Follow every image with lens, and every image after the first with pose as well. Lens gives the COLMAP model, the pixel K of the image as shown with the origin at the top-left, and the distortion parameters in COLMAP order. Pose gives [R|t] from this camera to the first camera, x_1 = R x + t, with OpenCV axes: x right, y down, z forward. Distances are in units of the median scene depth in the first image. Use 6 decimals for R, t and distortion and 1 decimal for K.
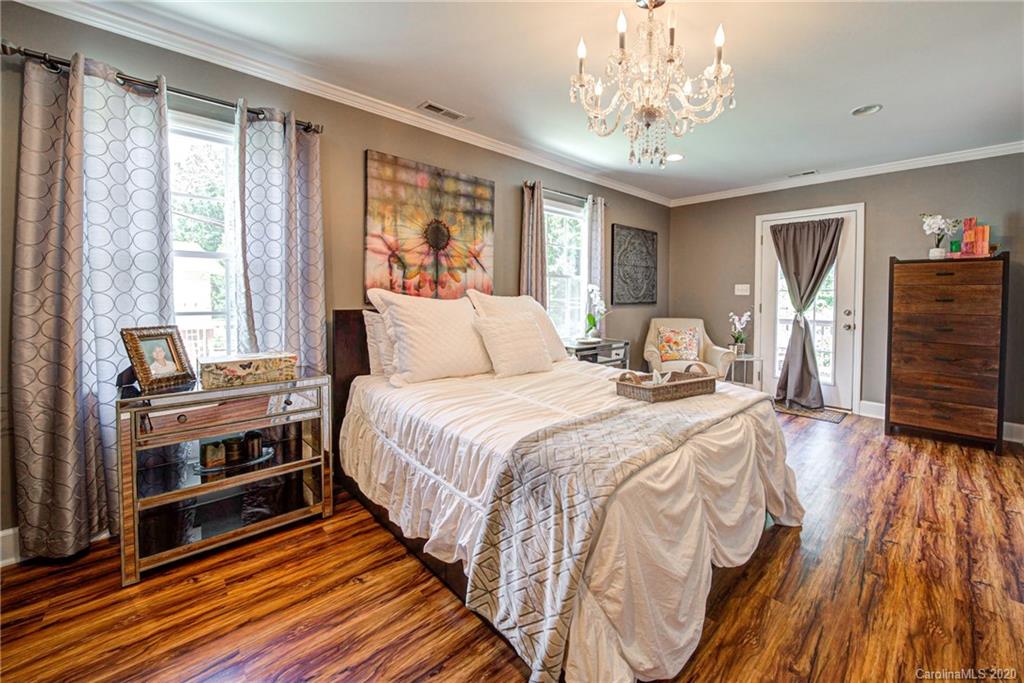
lens RADIAL K [[385.5, 0, 507.7], [0, 385.5, 304.9], [0, 0, 1]] dist [-0.013877, -0.000164]
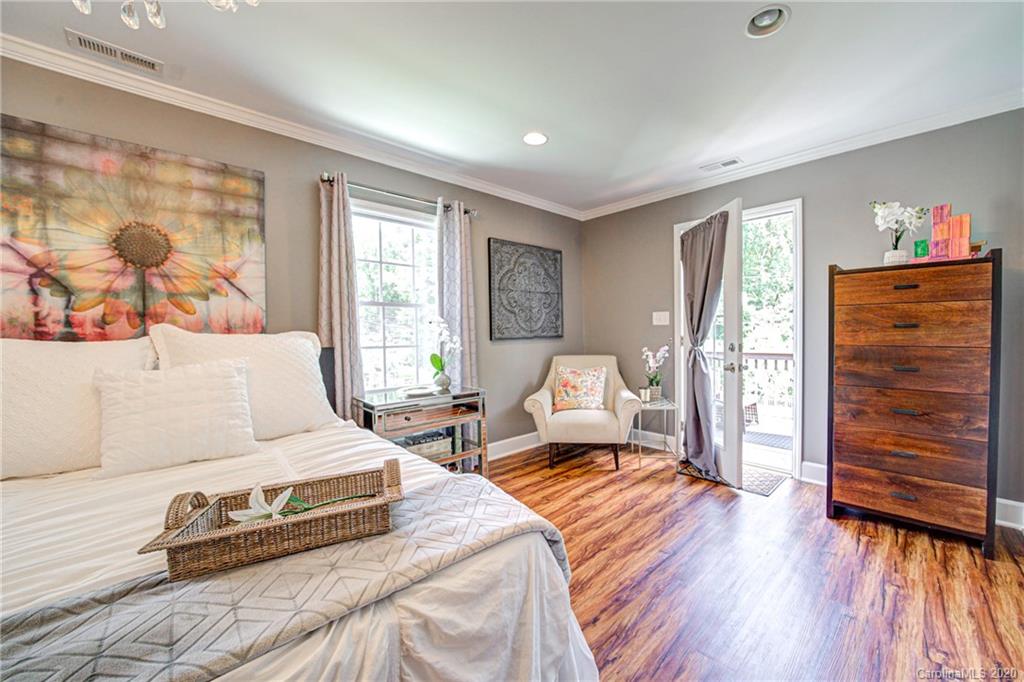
lens RADIAL K [[364.2, 0, 512.0], [0, 364.2, 341.0], [0, 0, 1]] dist [-0.017432, 0.000285]
pose [[0.999782, -0.020879, 0.000019, 0.438022], [0.020879, 0.999777, 0.003099, -0.001435], [-0.000084, -0.003098, 0.999995, 0.352881]]
